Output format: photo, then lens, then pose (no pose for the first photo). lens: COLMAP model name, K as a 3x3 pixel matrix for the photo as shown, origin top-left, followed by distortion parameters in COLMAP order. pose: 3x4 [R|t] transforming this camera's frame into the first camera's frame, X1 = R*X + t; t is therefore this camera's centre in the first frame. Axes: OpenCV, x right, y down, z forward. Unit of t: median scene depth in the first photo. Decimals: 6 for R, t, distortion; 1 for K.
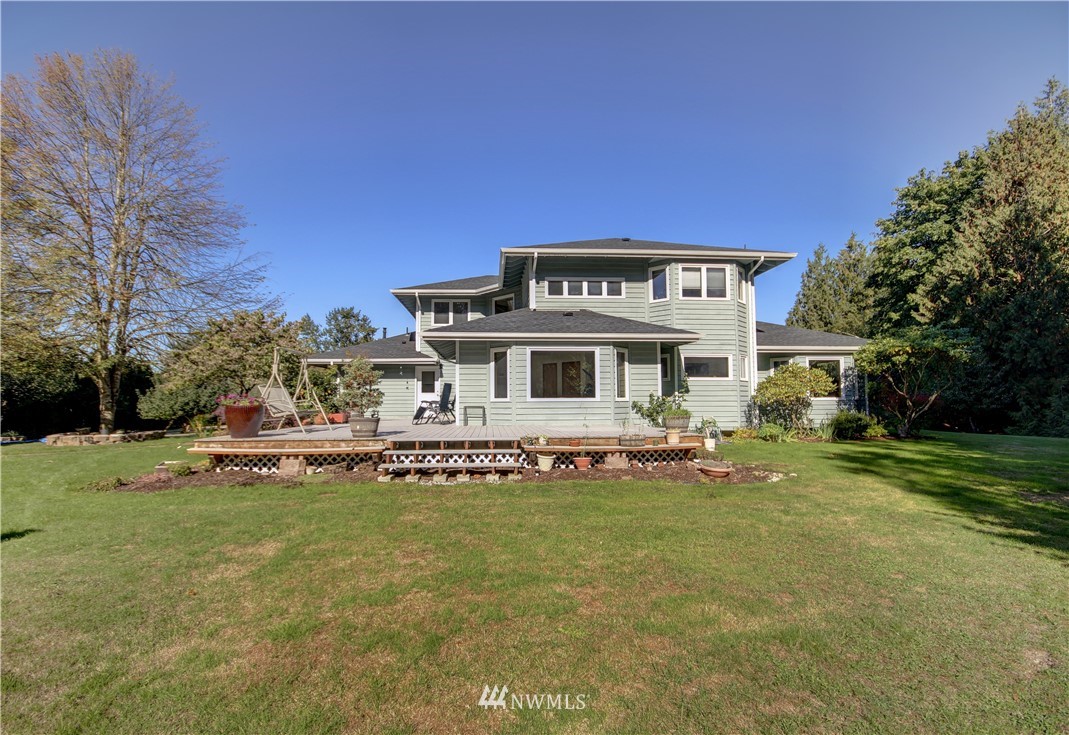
lens RADIAL K [[514.6, 0, 534.5], [0, 514.6, 367.5], [0, 0, 1]] dist [-0.000804, -0.000051]
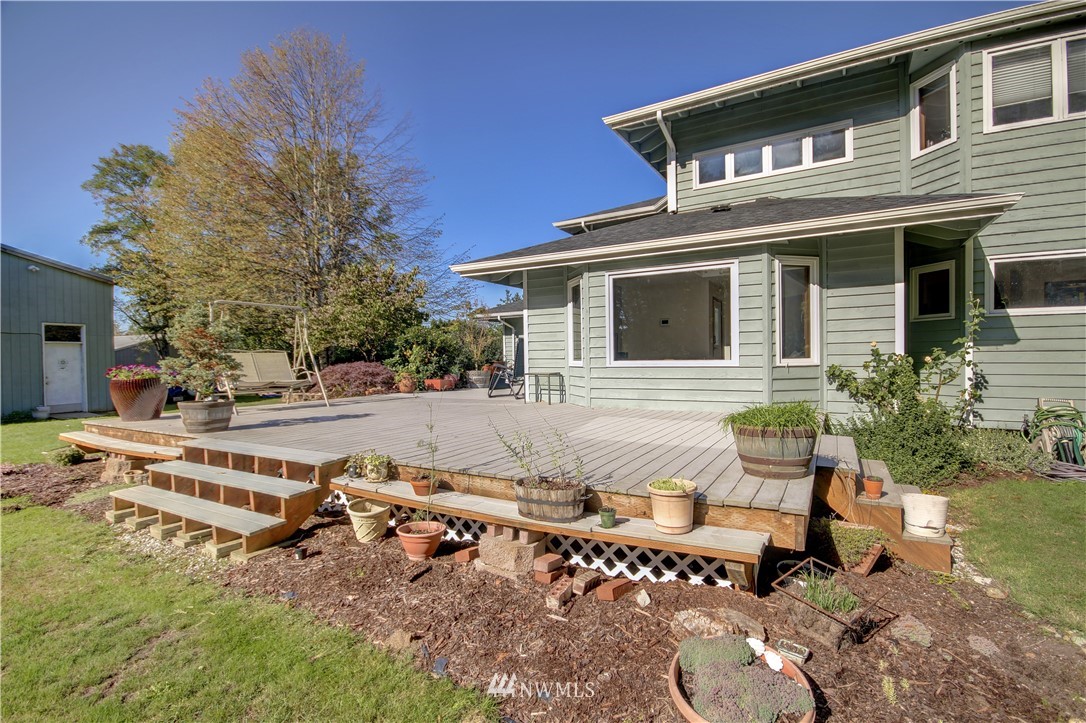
lens RADIAL K [[514.6, 0, 543.0], [0, 514.6, 361.5], [0, 0, 1]] dist [0.019075, -0.016126]
pose [[0.829127, -0.003498, -0.559050, 0.228892], [0.049662, 0.996488, 0.067420, 0.015468], [0.556850, -0.083663, 0.826389, 0.432730]]
